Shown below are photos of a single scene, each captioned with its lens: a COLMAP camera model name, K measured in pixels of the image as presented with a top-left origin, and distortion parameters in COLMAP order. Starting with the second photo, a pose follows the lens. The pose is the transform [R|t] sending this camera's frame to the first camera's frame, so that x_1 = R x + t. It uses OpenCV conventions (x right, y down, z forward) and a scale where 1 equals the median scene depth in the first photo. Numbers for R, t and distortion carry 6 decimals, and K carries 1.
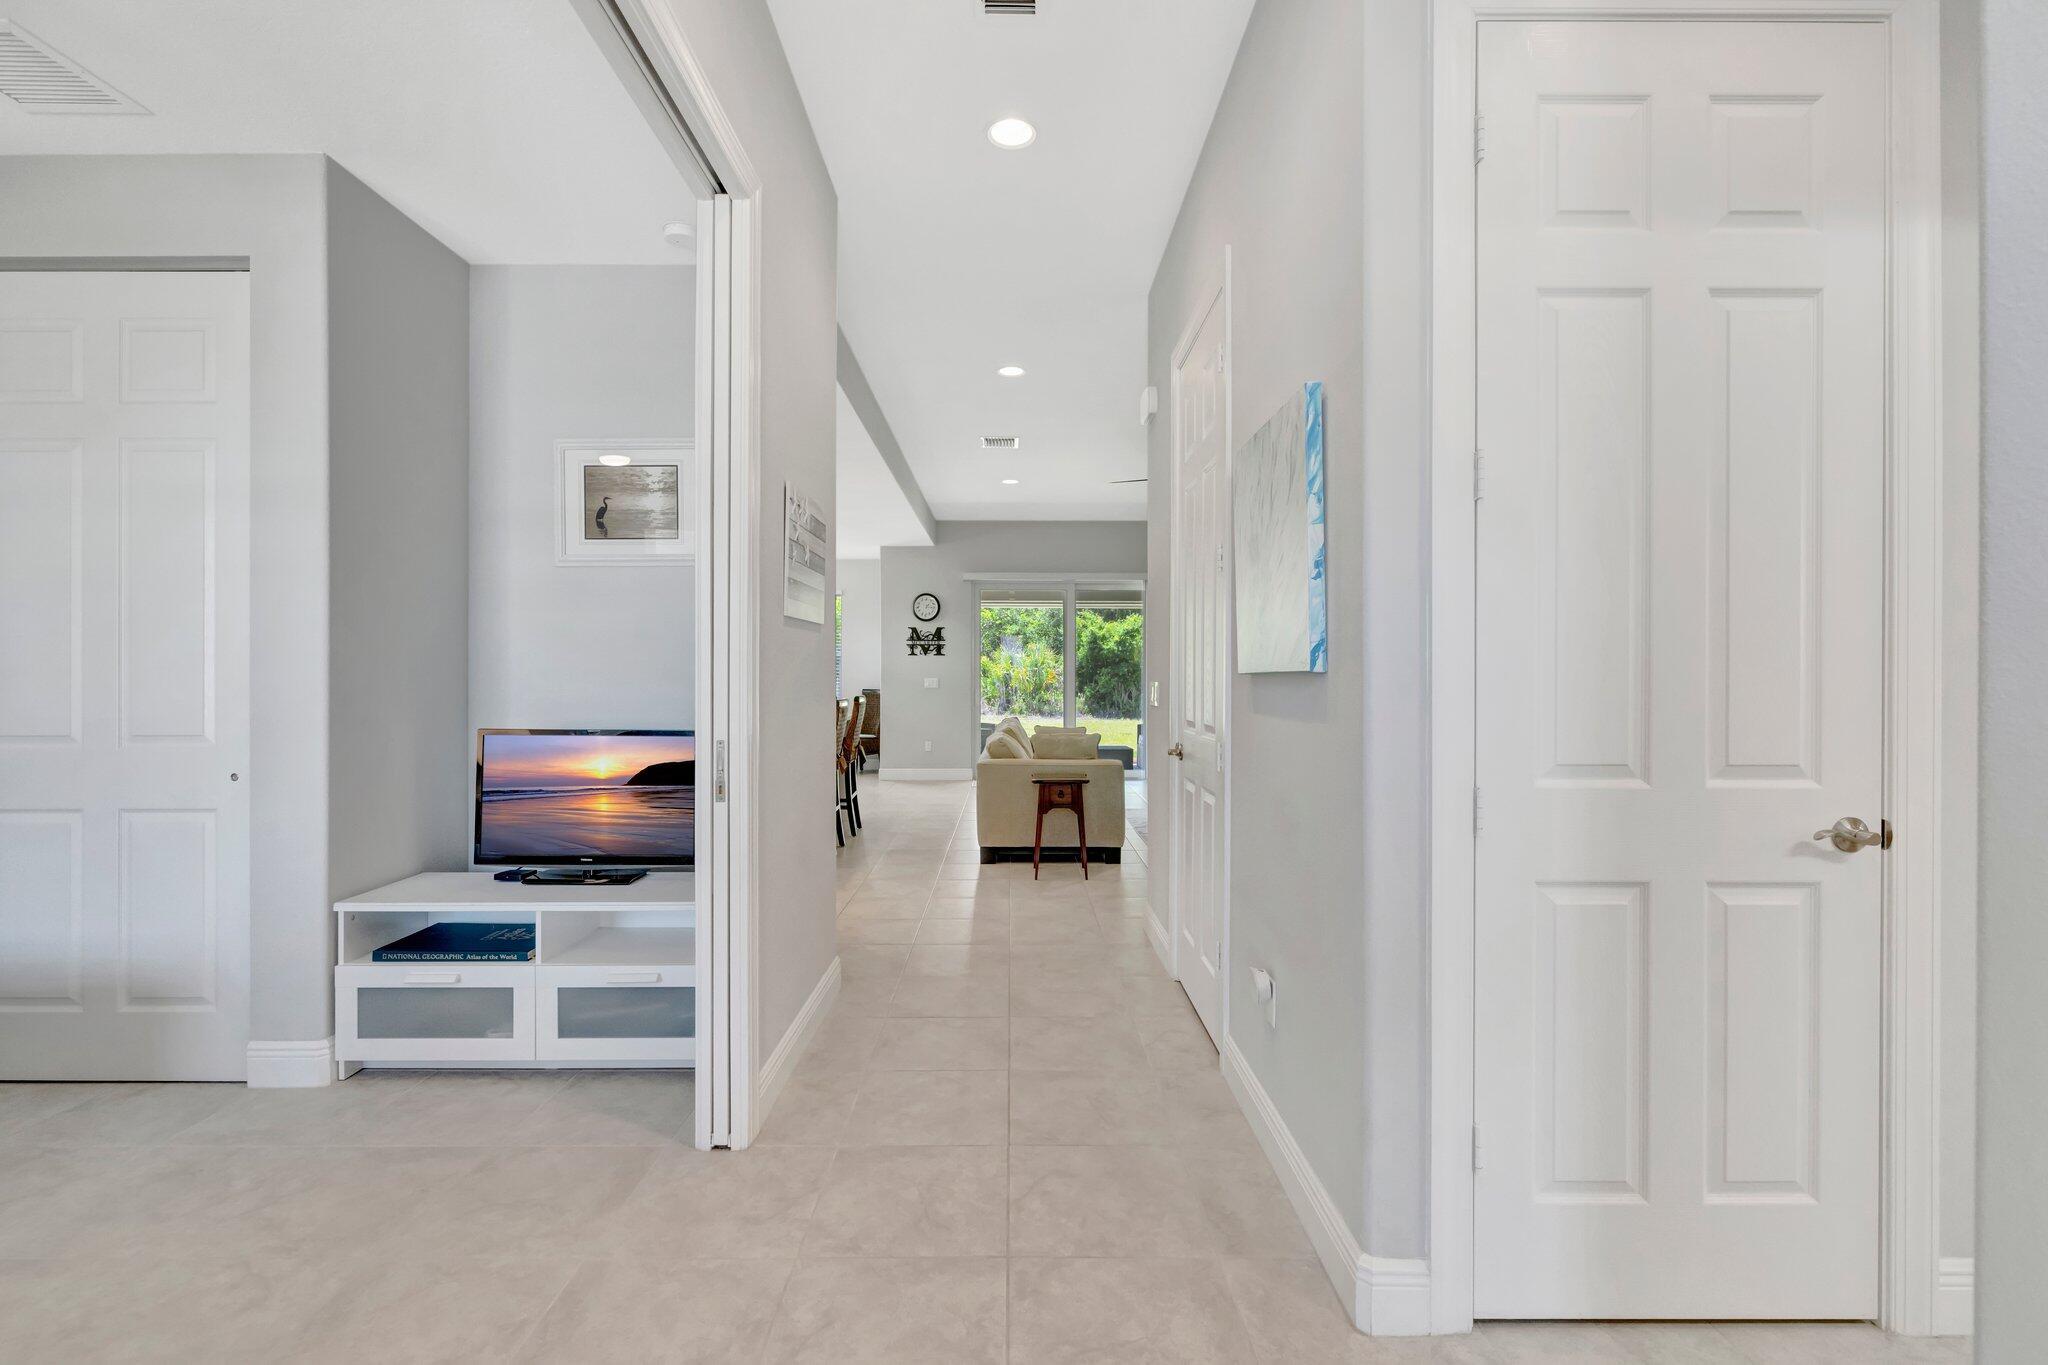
lens RADIAL K [[874.7, 0, 1024.0], [0, 874.7, 682.5], [0, 0, 1]] dist [-0.007882, -0.000277]
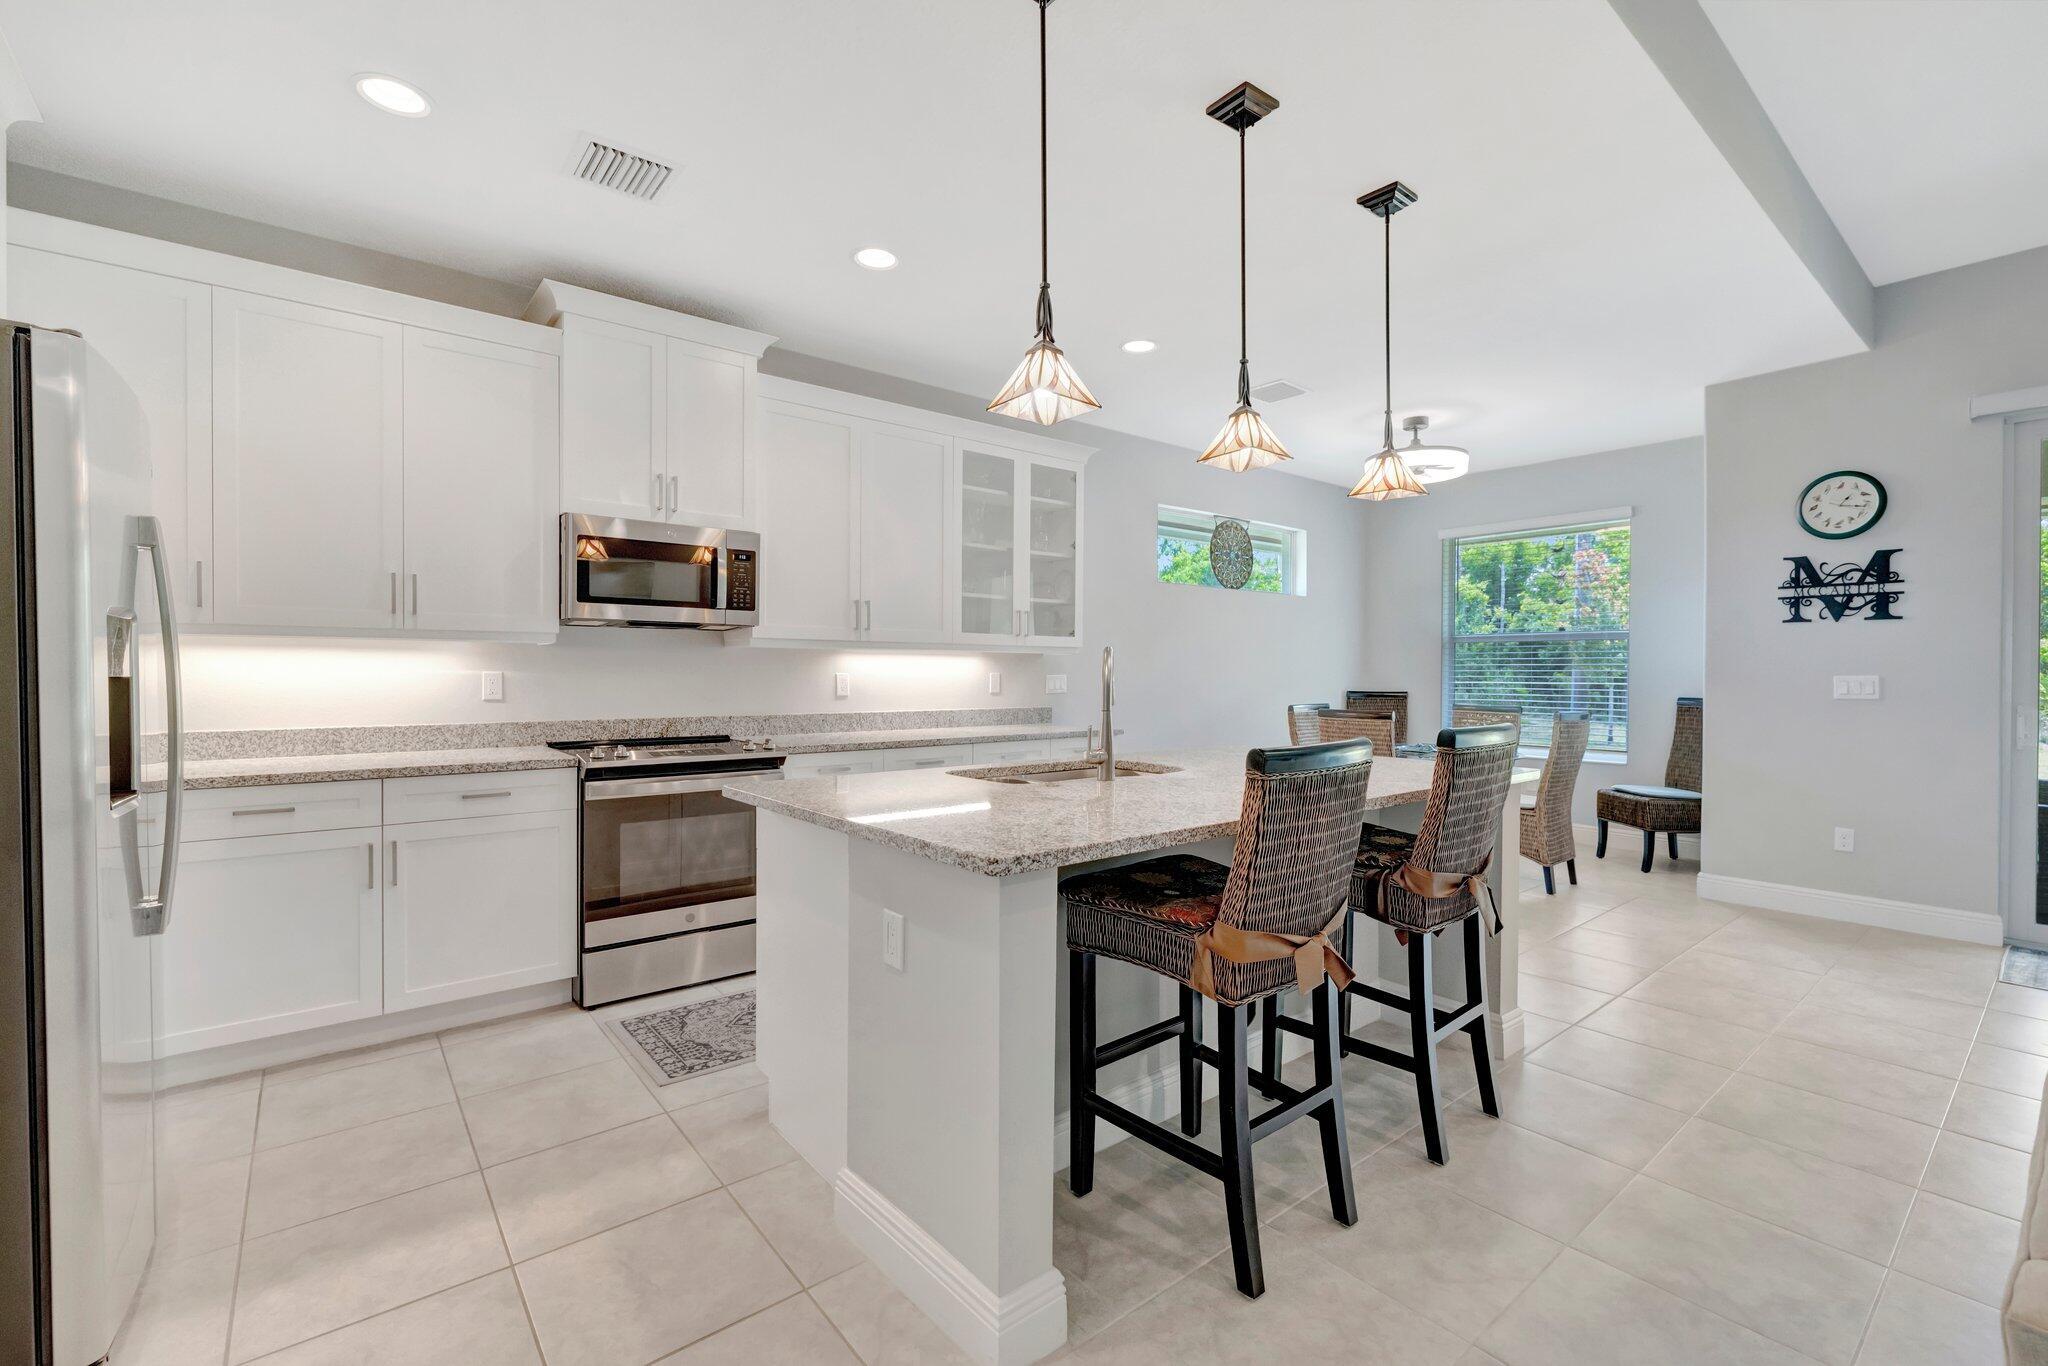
lens RADIAL K [[874.7, 0, 1024.0], [0, 874.7, 683.0], [0, 0, 1]] dist [-0.007882, -0.000277]
pose [[0.613249, 0.011370, -0.789808, -0.034989], [-0.009709, 0.999929, 0.006857, -0.001165], [0.789830, 0.003464, 0.613316, 0.659210]]
